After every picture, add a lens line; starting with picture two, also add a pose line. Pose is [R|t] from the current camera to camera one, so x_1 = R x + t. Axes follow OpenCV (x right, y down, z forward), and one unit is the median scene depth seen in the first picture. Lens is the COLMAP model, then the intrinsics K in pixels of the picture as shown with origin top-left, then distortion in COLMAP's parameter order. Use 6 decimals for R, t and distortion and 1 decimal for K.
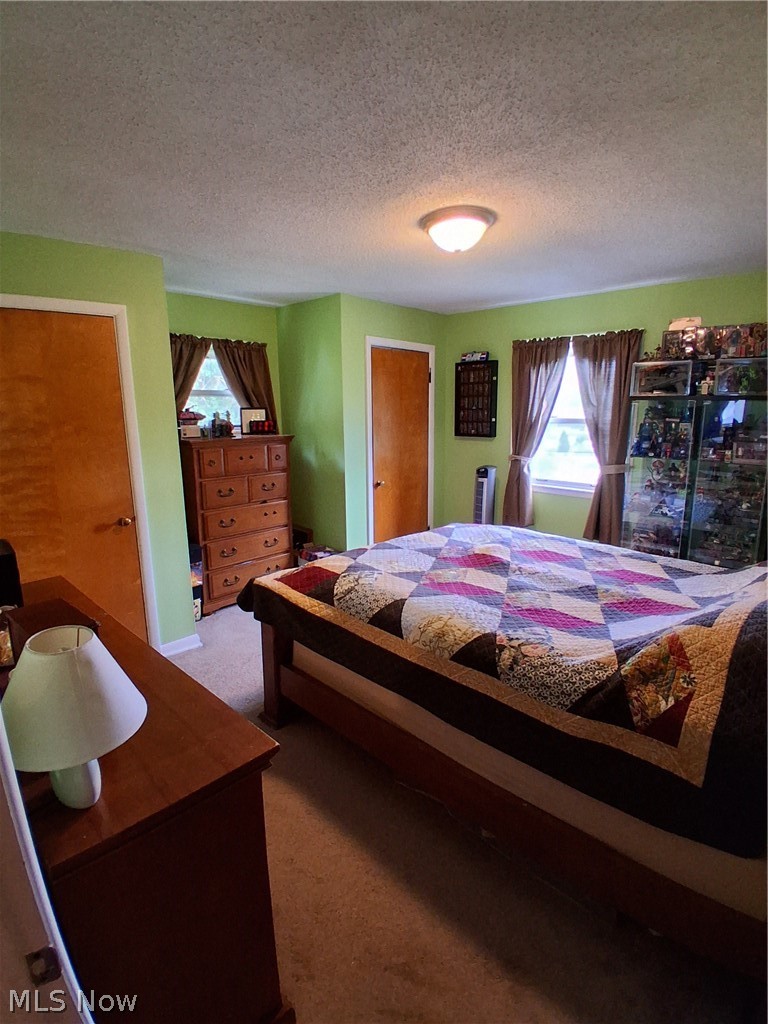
lens RADIAL K [[507.3, 0, 377.8], [0, 507.3, 505.8], [0, 0, 1]] dist [0.010928, -0.052520]
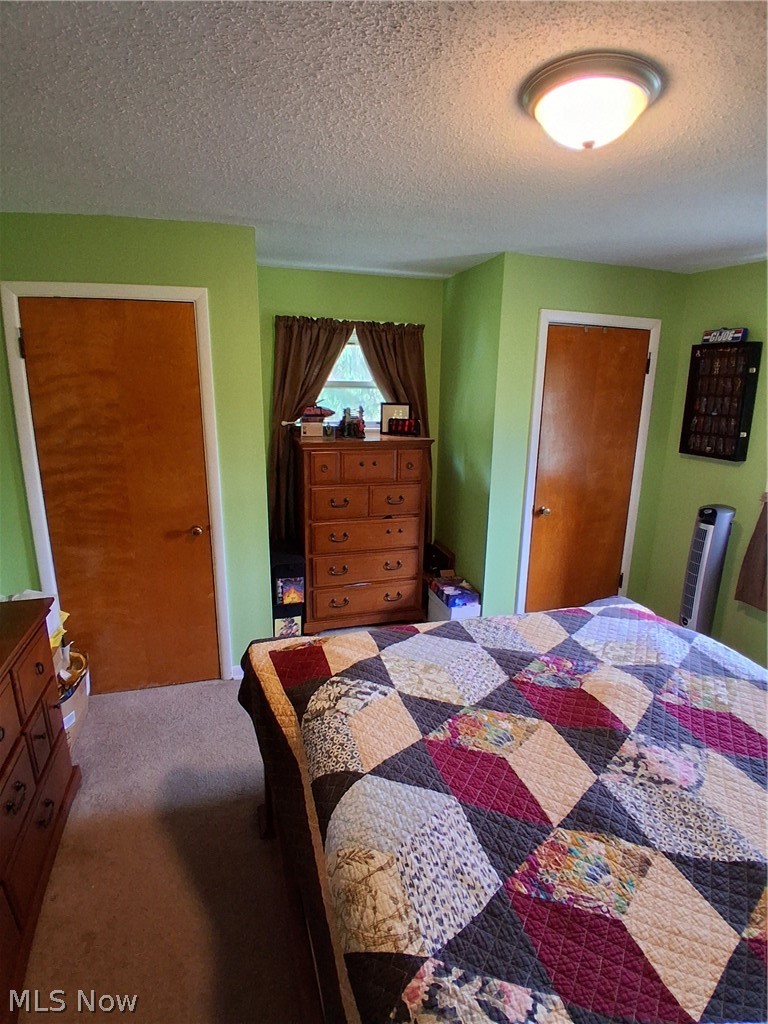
lens RADIAL K [[507.3, 0, 377.8], [0, 507.3, 505.8], [0, 0, 1]] dist [0.010928, -0.052520]
pose [[0.874461, 0.130980, -0.467079, 0.151509], [-0.113129, 0.991372, 0.066205, -0.080413], [0.471720, -0.005053, 0.881734, 0.254818]]
